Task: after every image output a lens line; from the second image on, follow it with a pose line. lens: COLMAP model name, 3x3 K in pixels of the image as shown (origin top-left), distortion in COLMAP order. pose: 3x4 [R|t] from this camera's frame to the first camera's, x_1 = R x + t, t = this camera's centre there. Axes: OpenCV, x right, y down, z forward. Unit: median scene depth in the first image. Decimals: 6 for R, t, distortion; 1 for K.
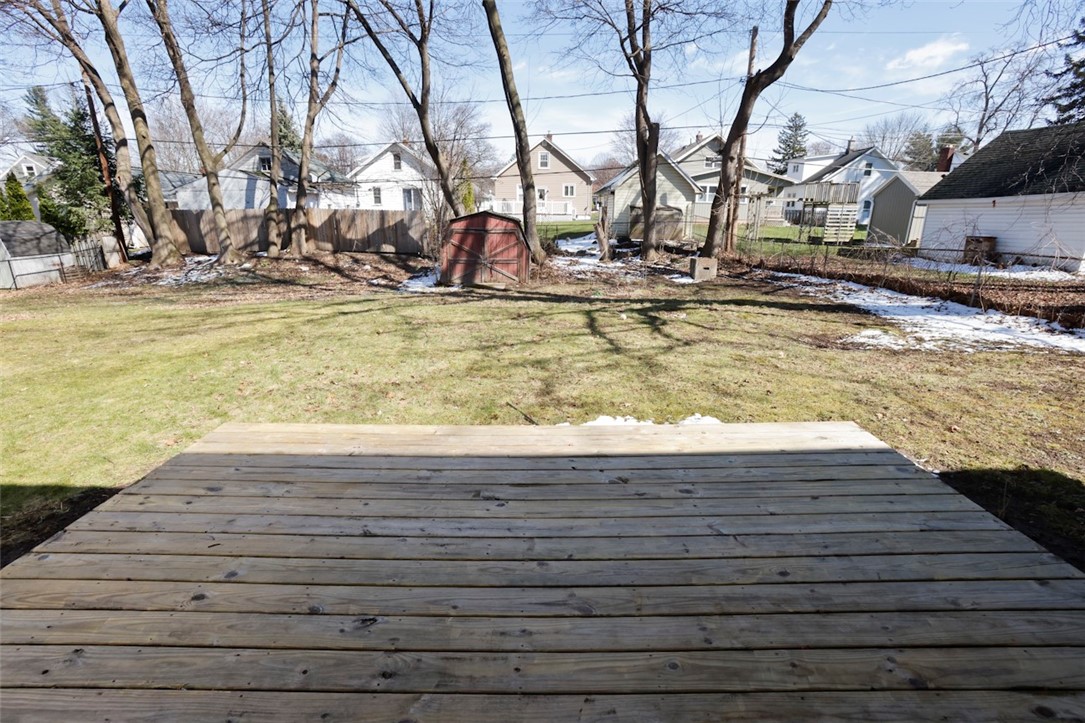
lens RADIAL K [[497.7, 0, 540.9], [0, 497.7, 365.3], [0, 0, 1]] dist [-0.070083, 0.031312]
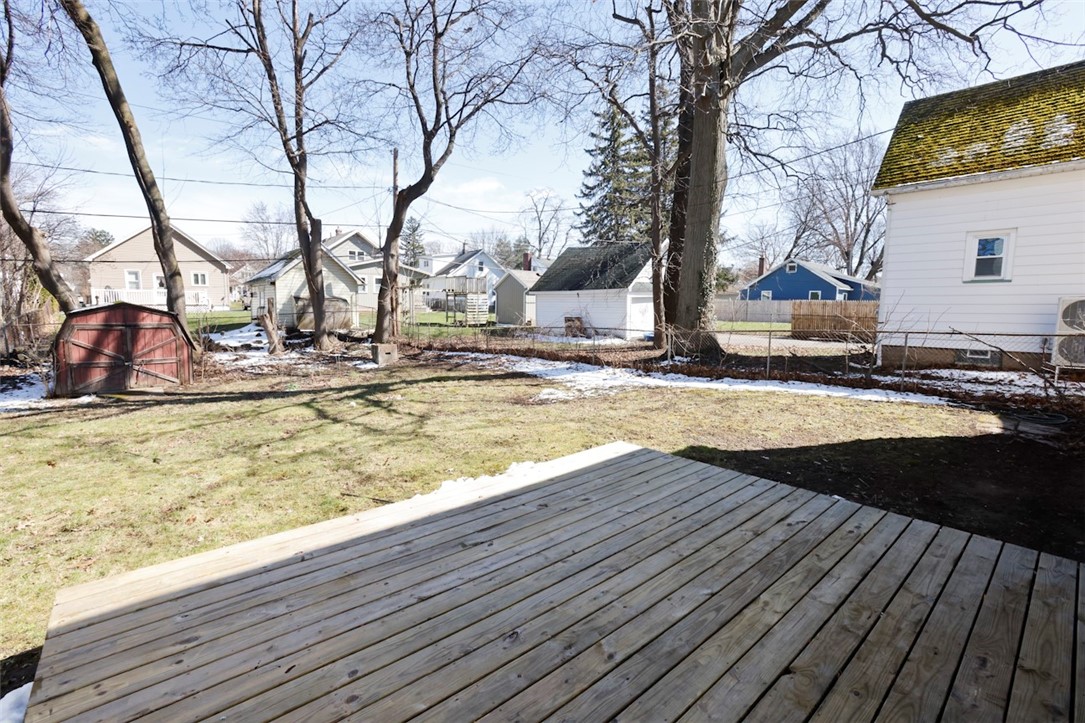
lens RADIAL K [[497.7, 0, 540.9], [0, 497.7, 365.3], [0, 0, 1]] dist [-0.070083, 0.031312]
pose [[0.752673, -0.077939, 0.653765, -0.110559], [0.187535, 0.977215, -0.099409, -0.001314], [-0.631121, 0.197426, 0.750140, -0.012875]]
